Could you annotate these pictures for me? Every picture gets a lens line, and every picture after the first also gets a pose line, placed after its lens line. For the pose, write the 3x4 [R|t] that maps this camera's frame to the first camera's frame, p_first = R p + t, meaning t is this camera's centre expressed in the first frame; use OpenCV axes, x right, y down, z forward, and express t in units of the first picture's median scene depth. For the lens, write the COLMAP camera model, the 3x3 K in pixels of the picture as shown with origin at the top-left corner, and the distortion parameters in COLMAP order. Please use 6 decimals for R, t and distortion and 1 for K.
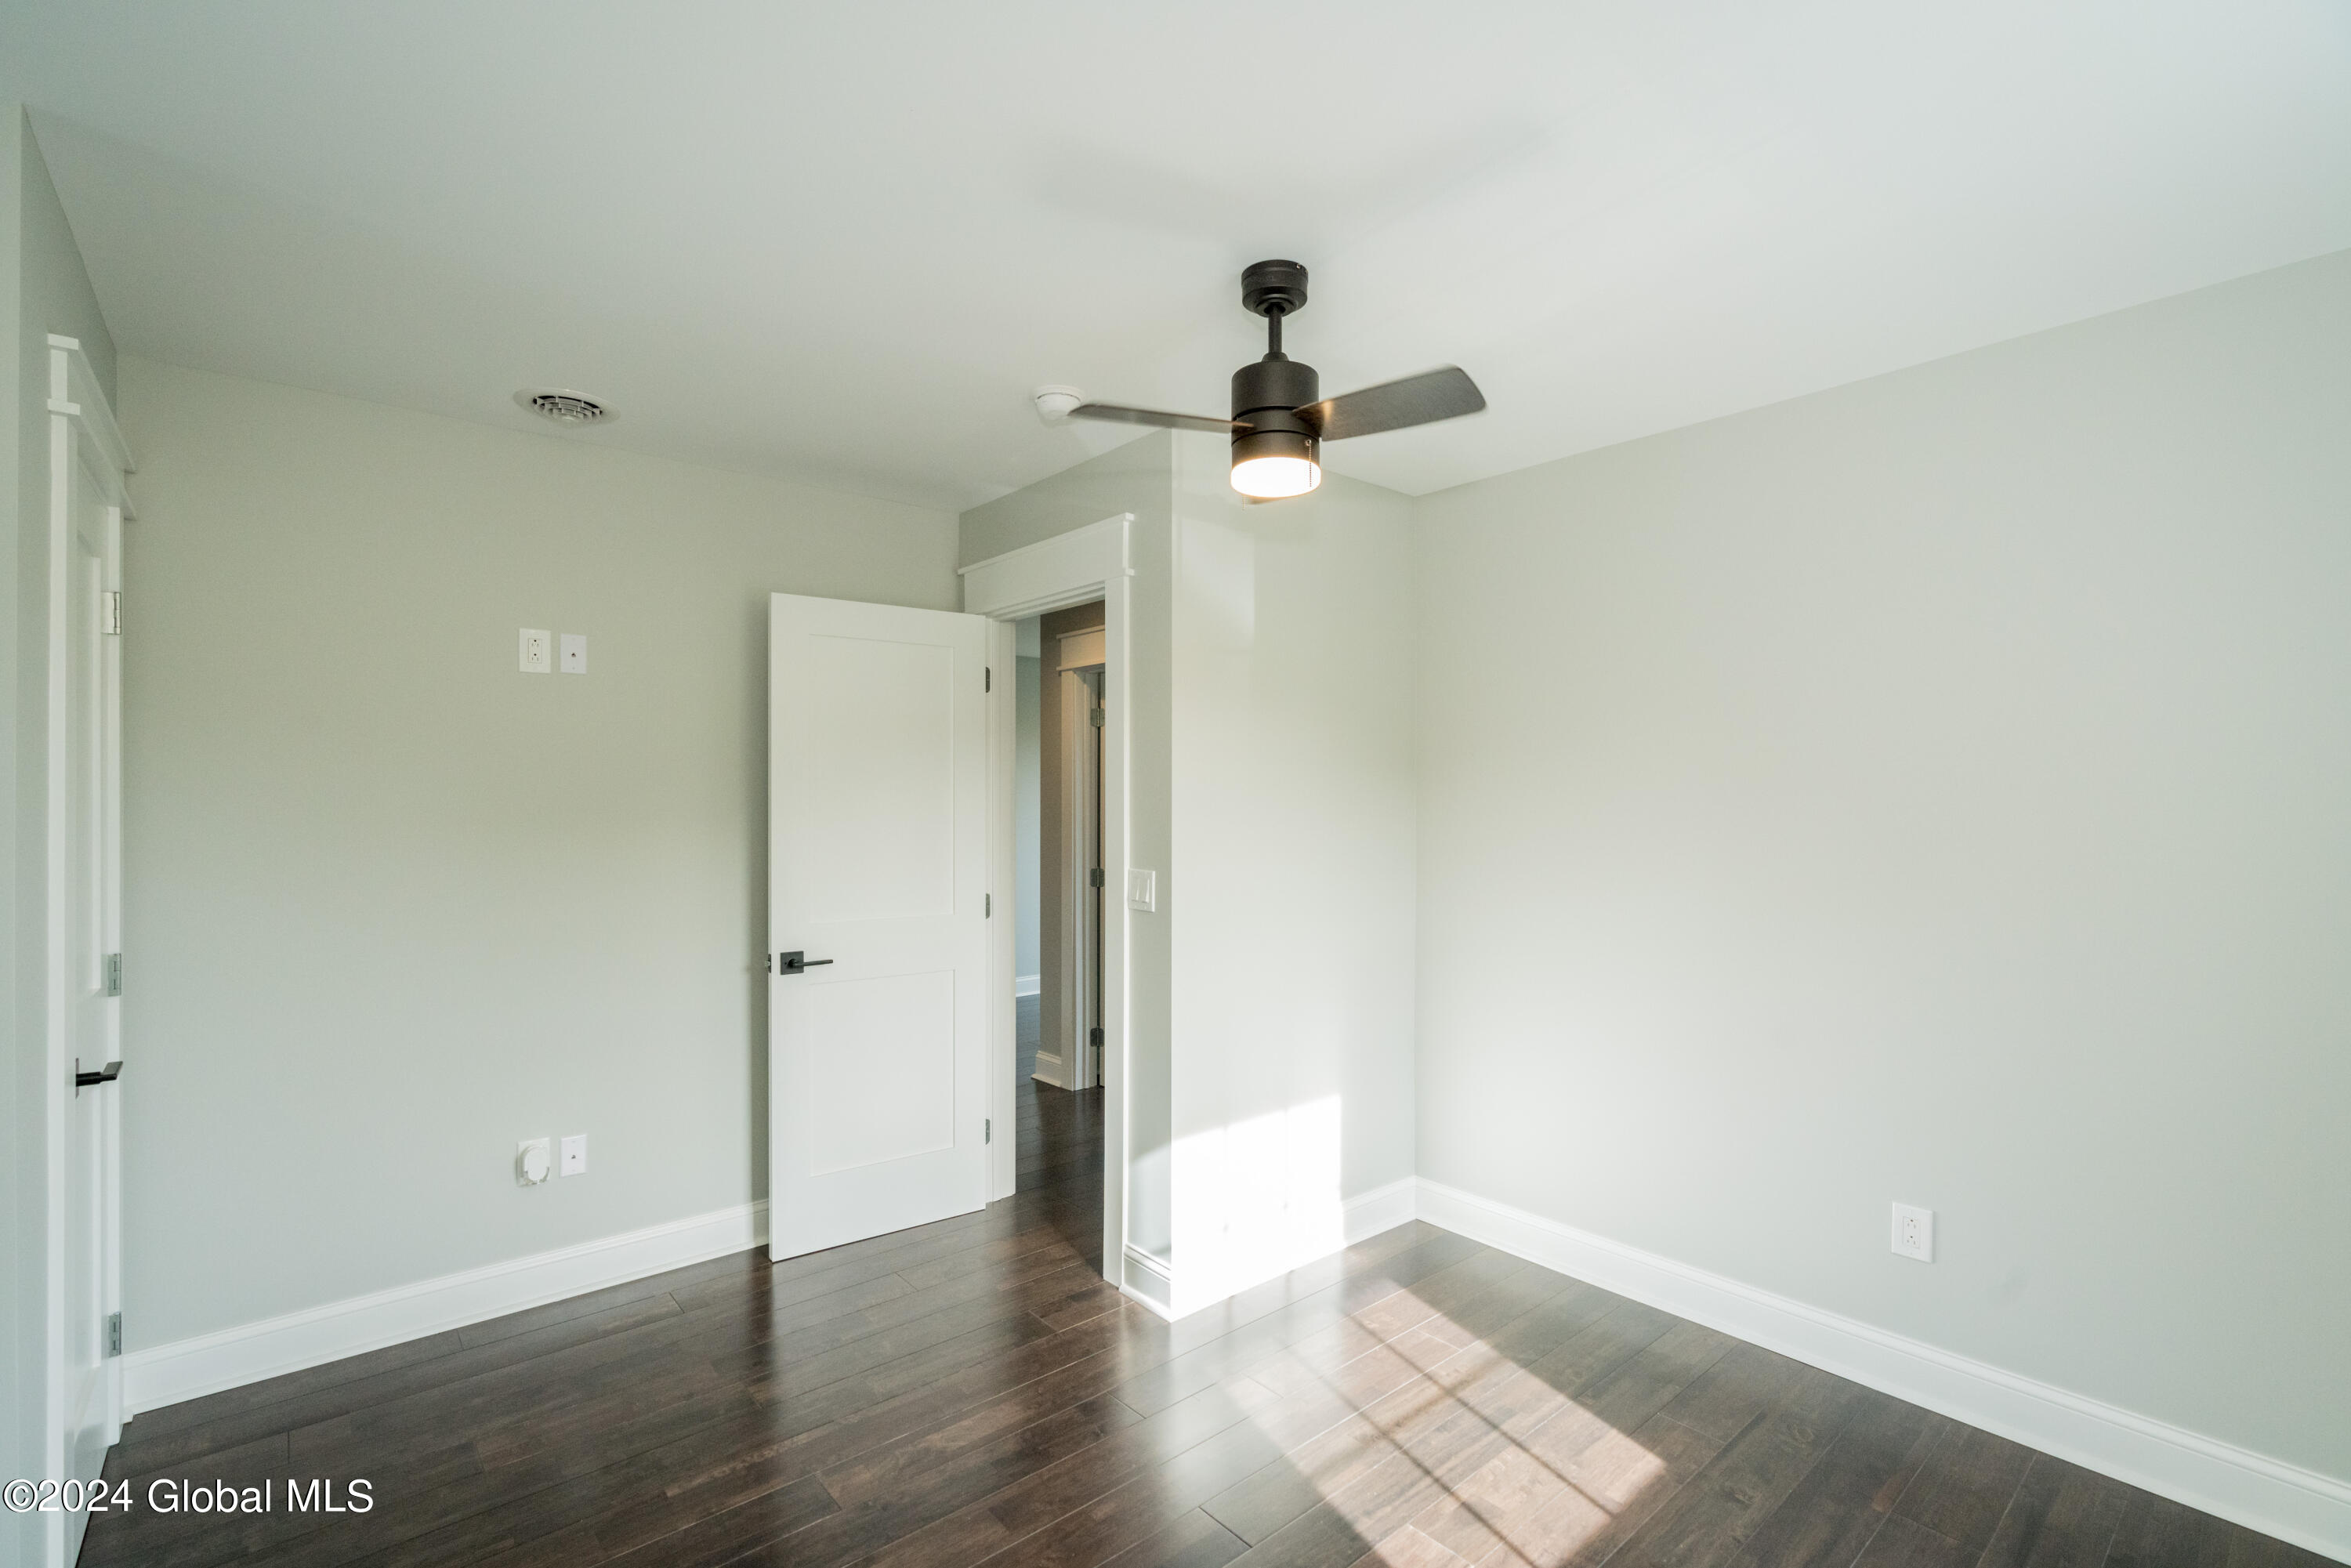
lens RADIAL K [[1083.8, 0, 1173.8], [0, 1083.8, 815.9], [0, 0, 1]] dist [0.000384, 0.001198]
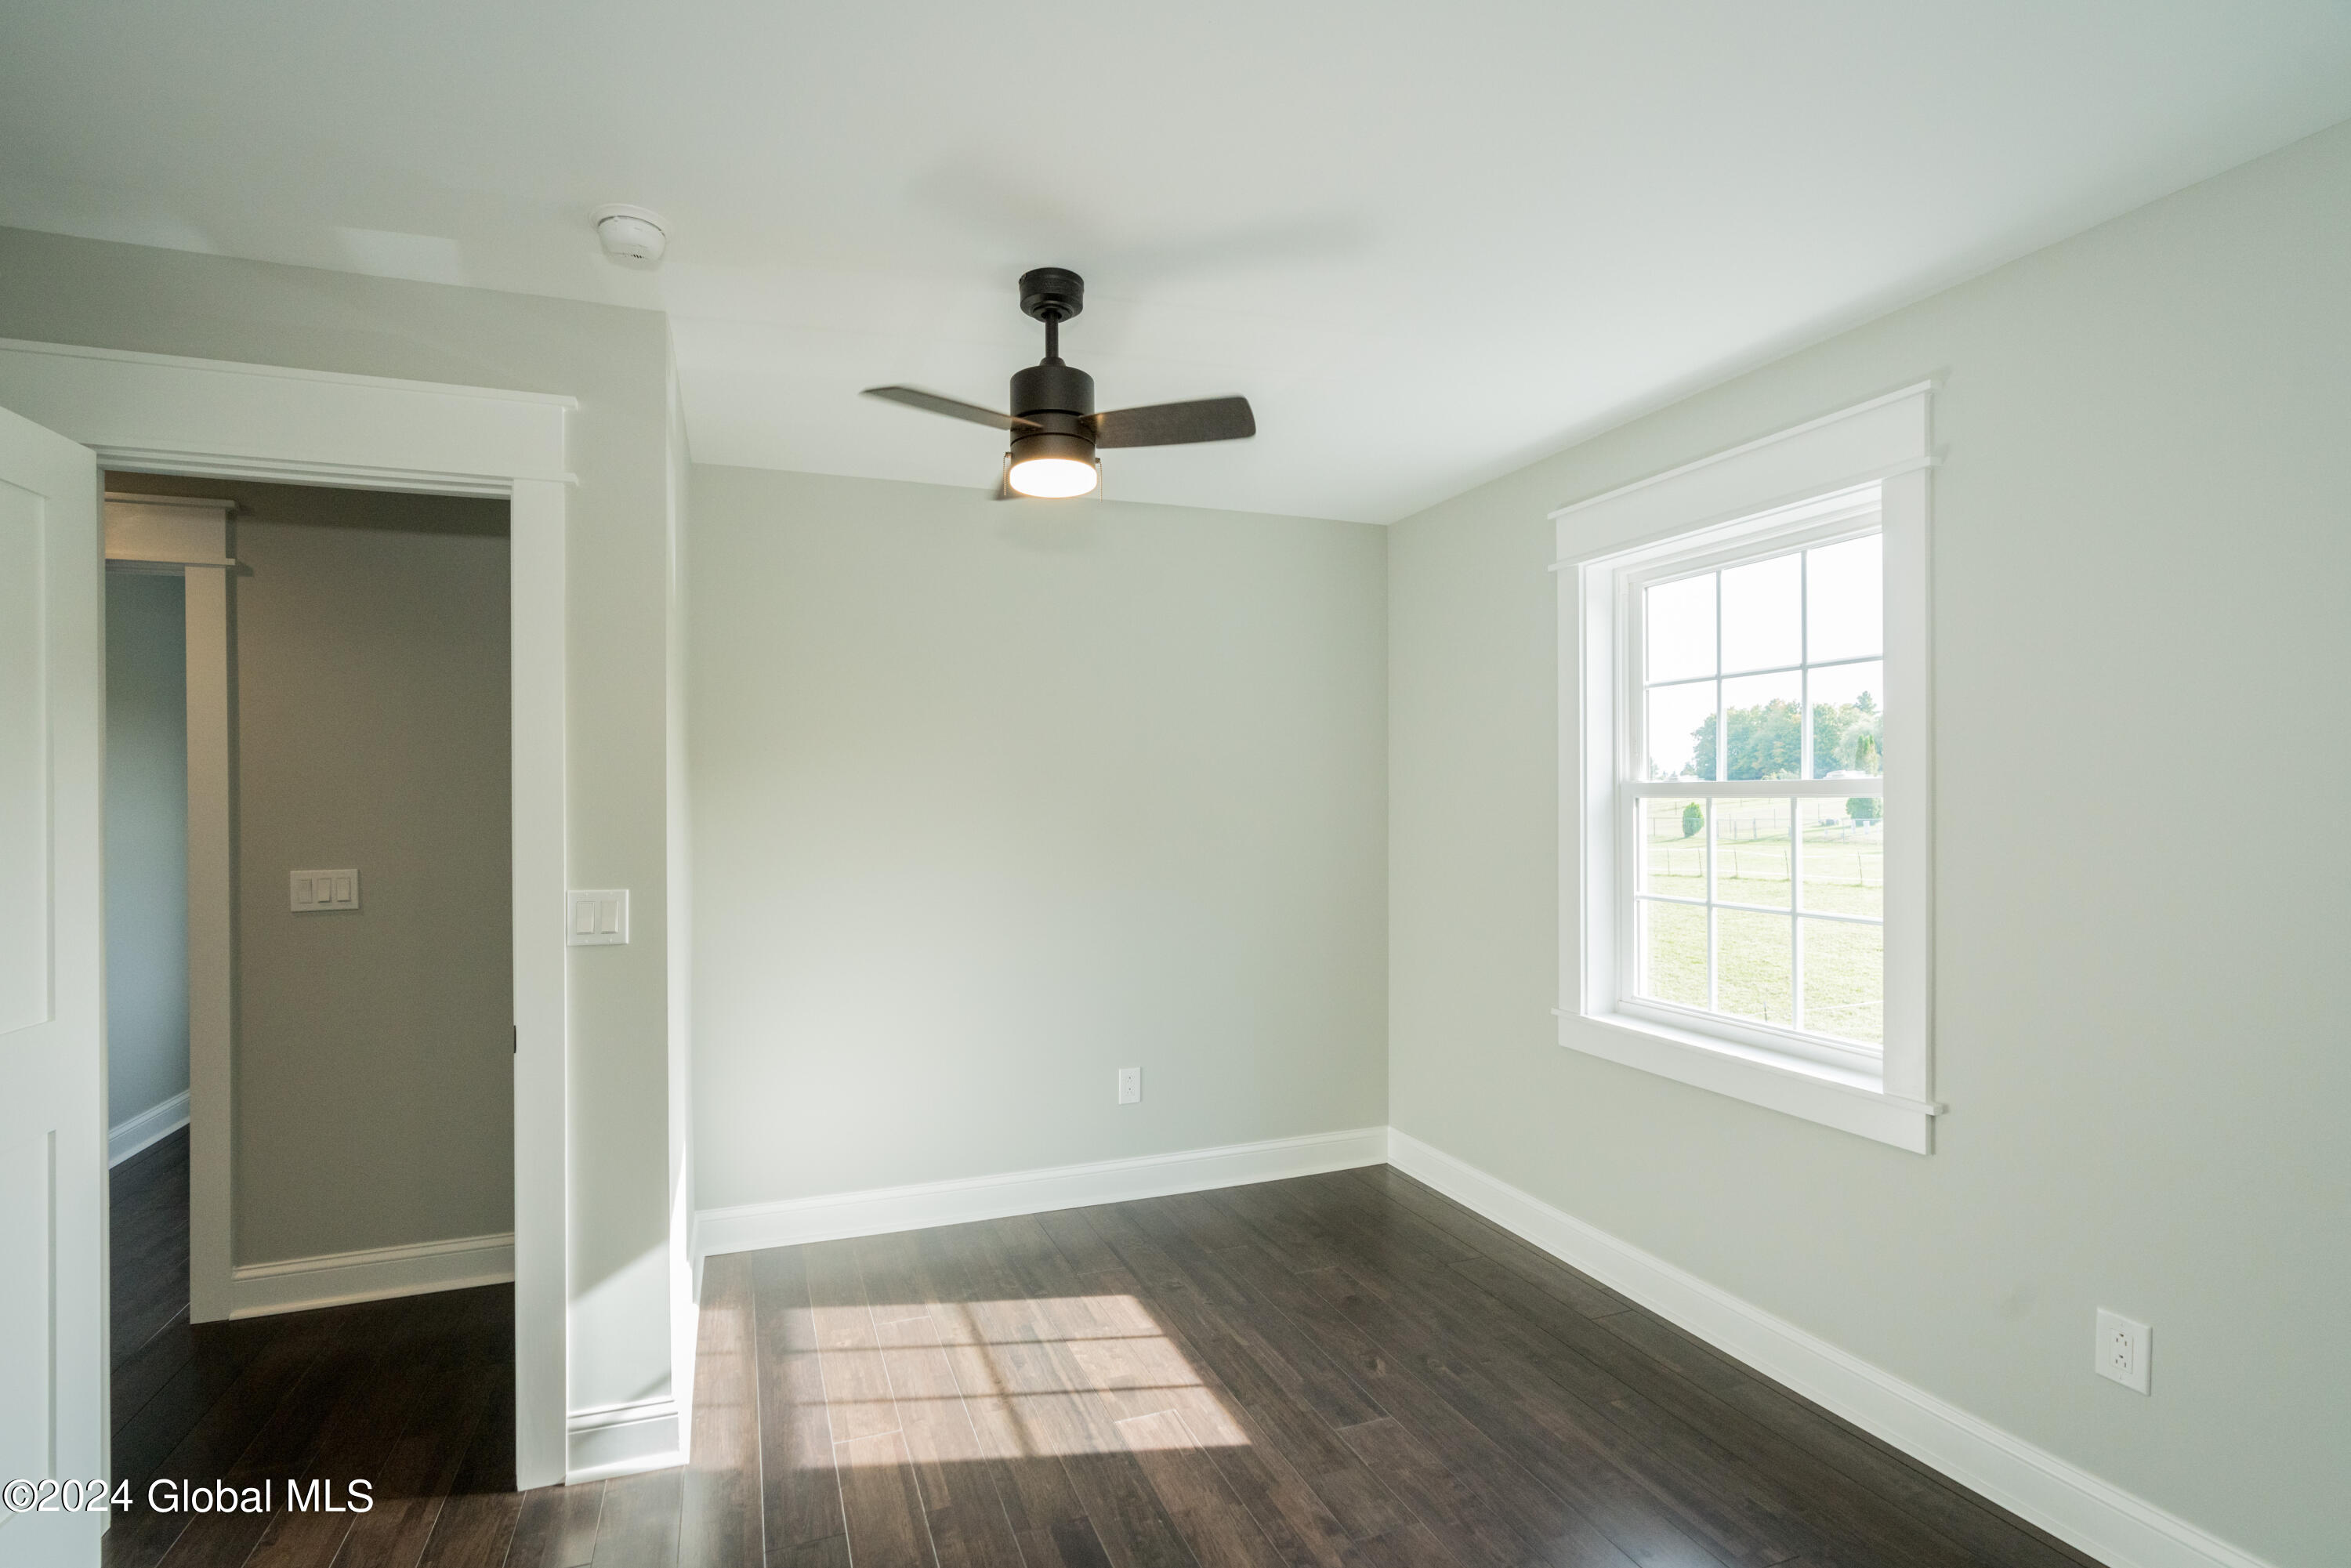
lens RADIAL K [[1083.8, 0, 1173.8], [0, 1083.8, 815.9], [0, 0, 1]] dist [0.000384, 0.001198]
pose [[0.336413, -0.022722, 0.941440, -0.640613], [0.016355, 0.999699, 0.018284, -0.008884], [-0.941573, 0.009246, 0.336683, 0.421592]]
